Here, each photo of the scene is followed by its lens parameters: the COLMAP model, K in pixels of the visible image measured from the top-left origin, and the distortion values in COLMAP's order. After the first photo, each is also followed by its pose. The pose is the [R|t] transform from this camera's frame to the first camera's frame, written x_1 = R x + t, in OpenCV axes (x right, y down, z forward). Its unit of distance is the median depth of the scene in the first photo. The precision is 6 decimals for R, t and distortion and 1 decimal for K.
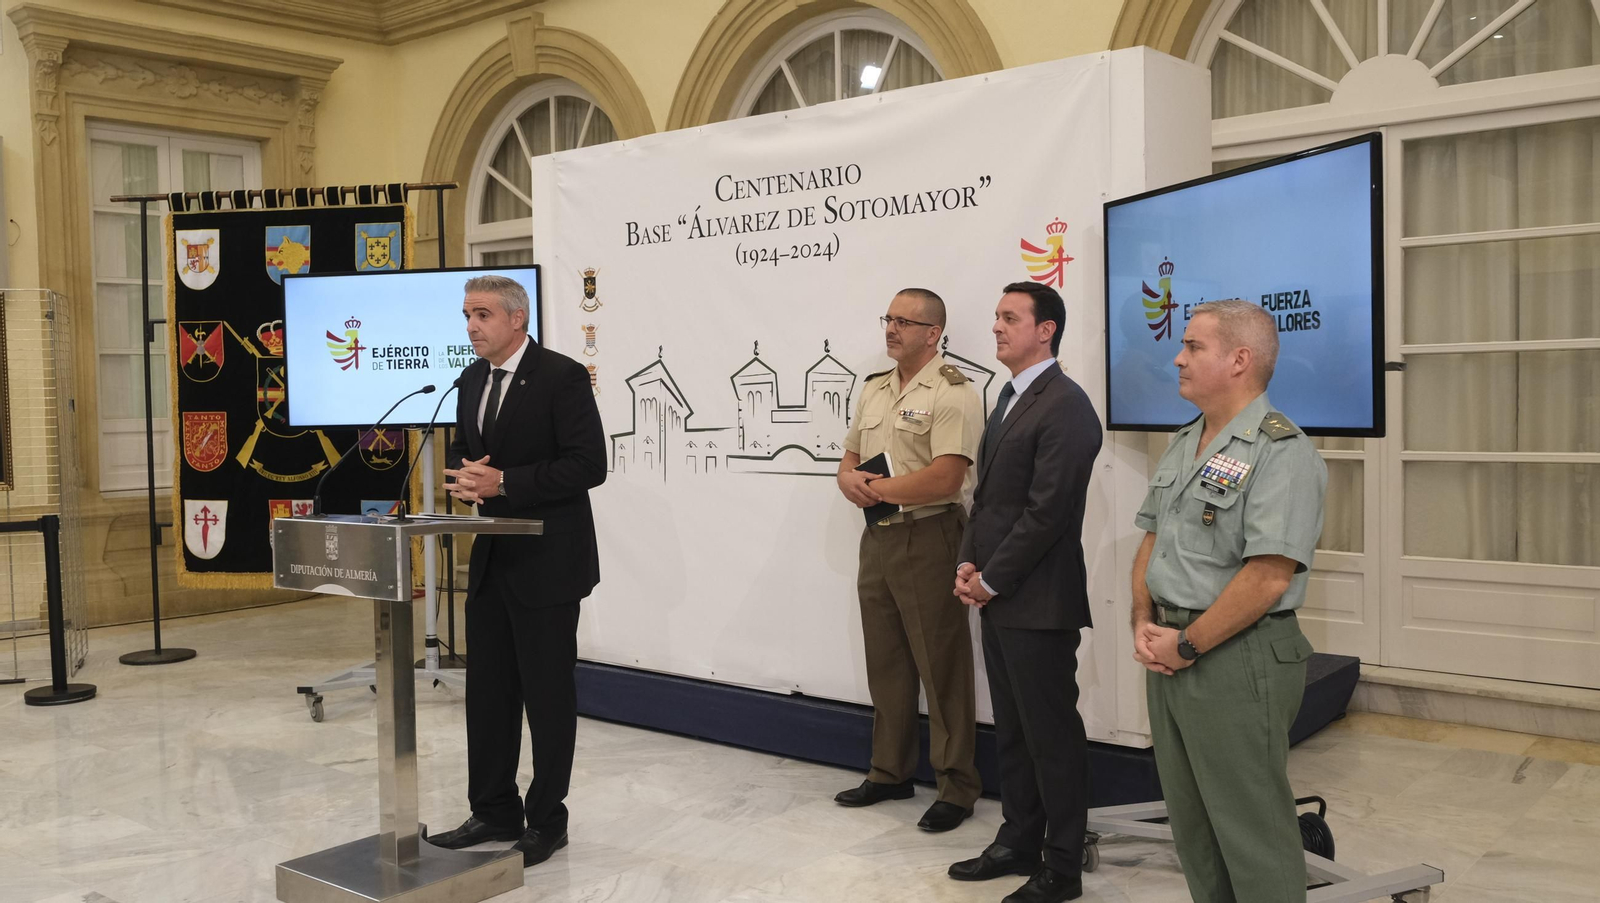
lens RADIAL K [[1418.3, 0, 804.8], [0, 1418.3, 456.4], [0, 0, 1]] dist [-0.024980, -0.009950]
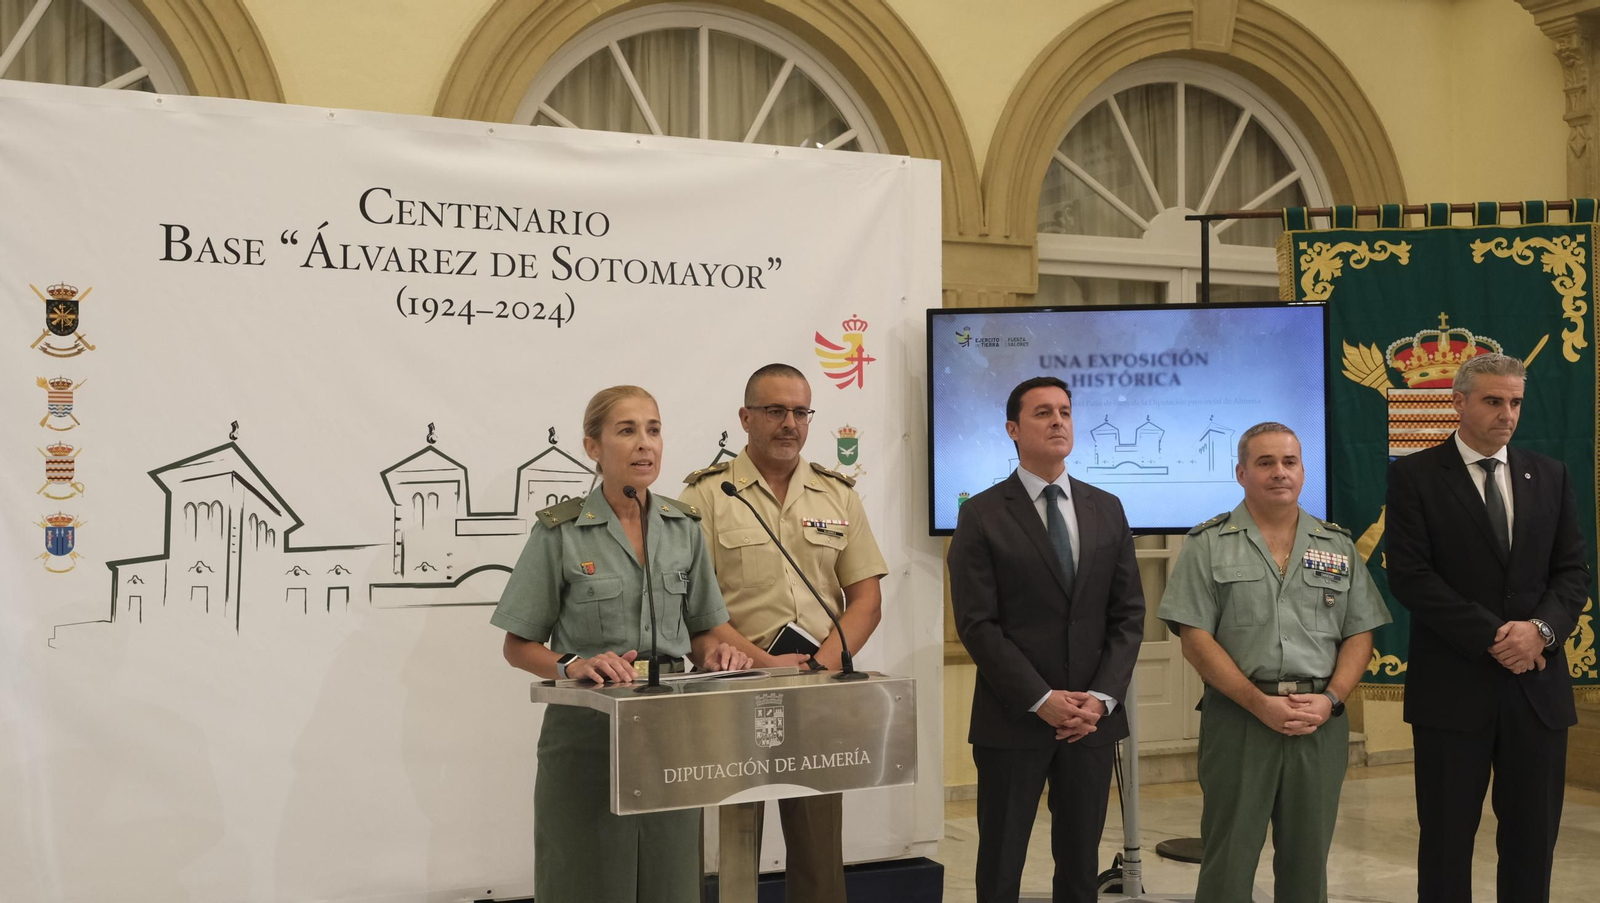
lens RADIAL K [[1690.2, 0, 813.5], [0, 1690.2, 454.0], [0, 0, 1]] dist [-0.008451, 0.000000]
pose [[0.438788, 0.030640, 0.898068, -0.571659], [0.035947, 0.998020, -0.051613, -0.011231], [-0.897871, 0.054931, 0.436818, 0.354492]]
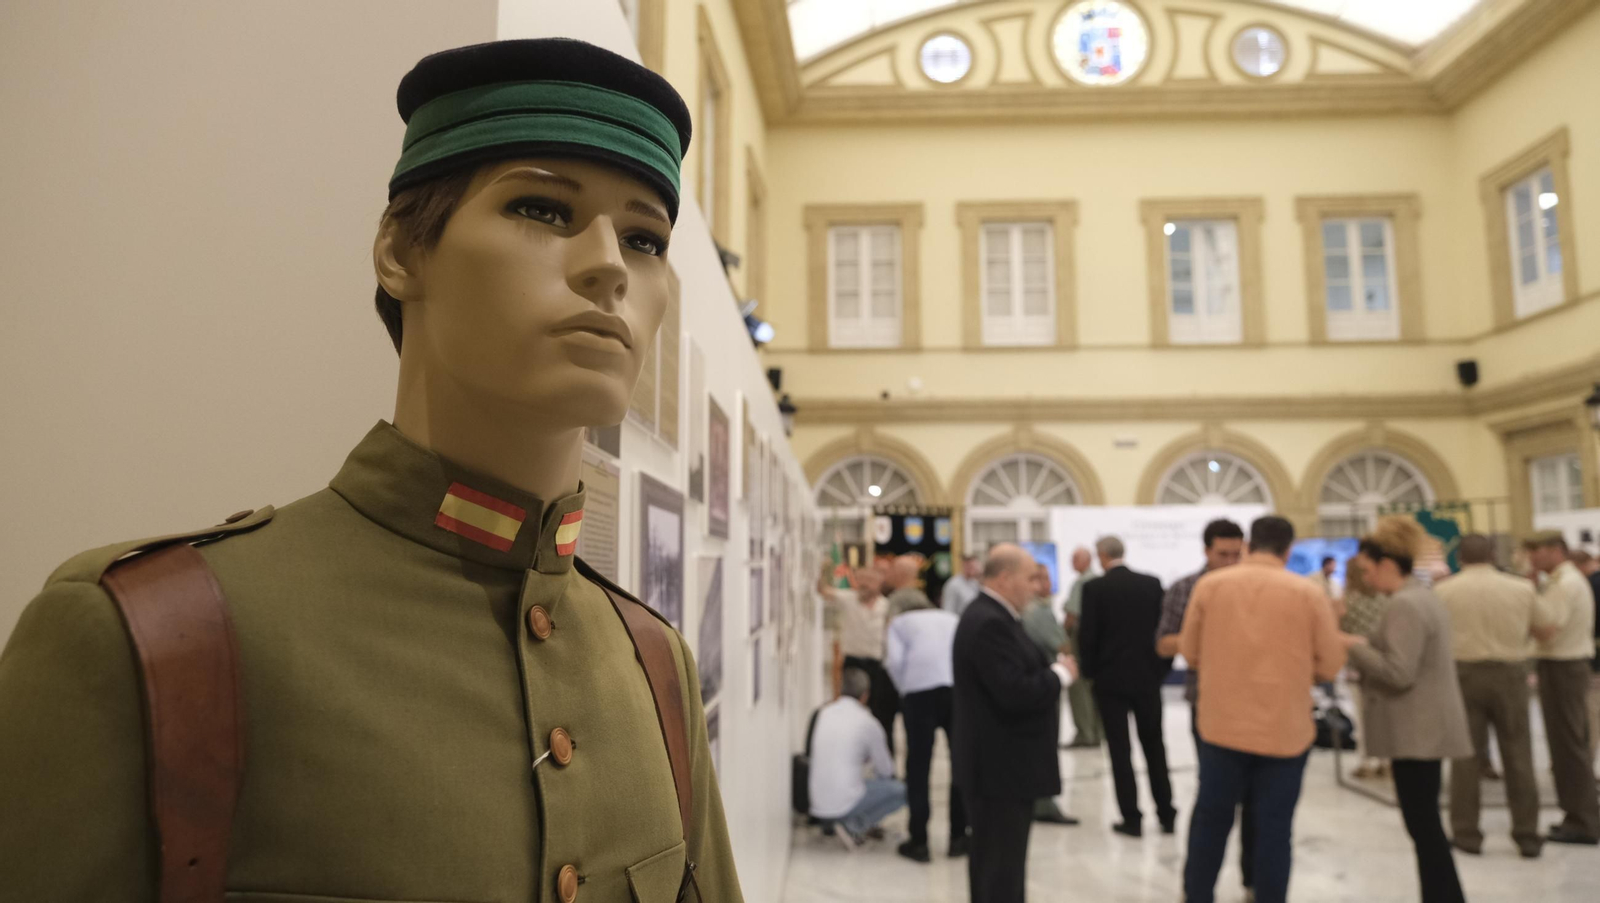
lens RADIAL K [[1103.2, 0, 799.1], [0, 1103.2, 454.5], [0, 0, 1]] dist [-0.033783, 0.017925]
pose [[0.804675, 0.083298, 0.587843, -1.924333], [0.018476, 0.986116, -0.165025, 0.061929], [-0.593427, 0.143652, 0.791965, -0.587785]]
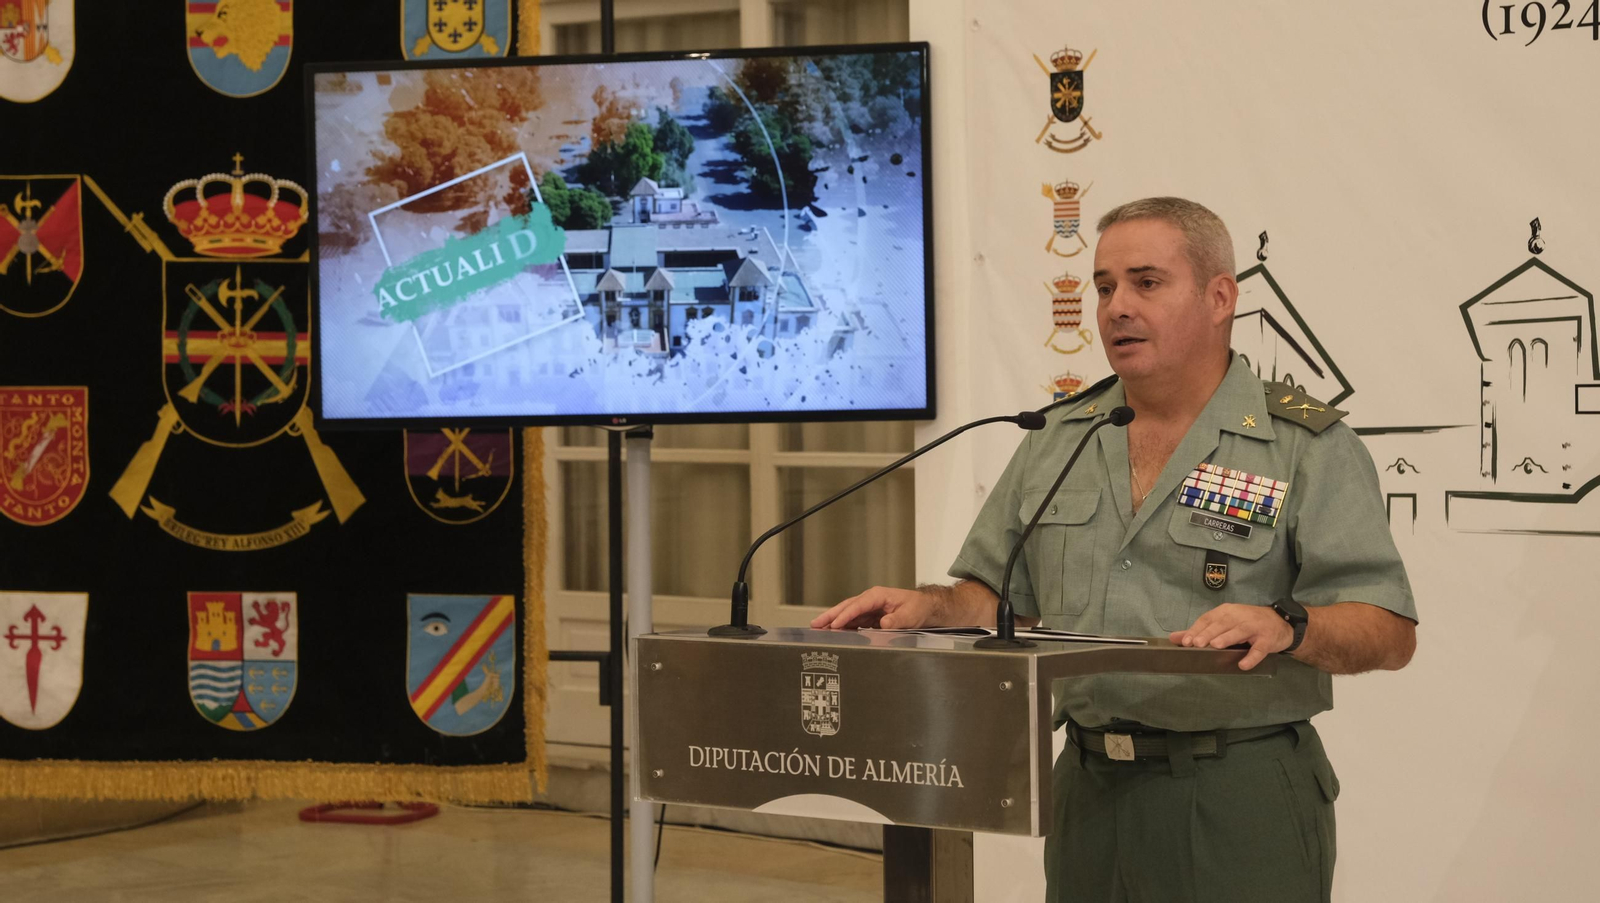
lens RADIAL K [[3210.2, 0, 809.7], [0, 3210.2, 467.4], [0, 0, 1]] dist [0.076786, 0.000000]
pose [[0.999321, 0.004049, -0.036618, -0.169046], [-0.004423, 0.999939, -0.010121, 0.002183], [0.036574, 0.010276, 0.999278, 0.030454]]
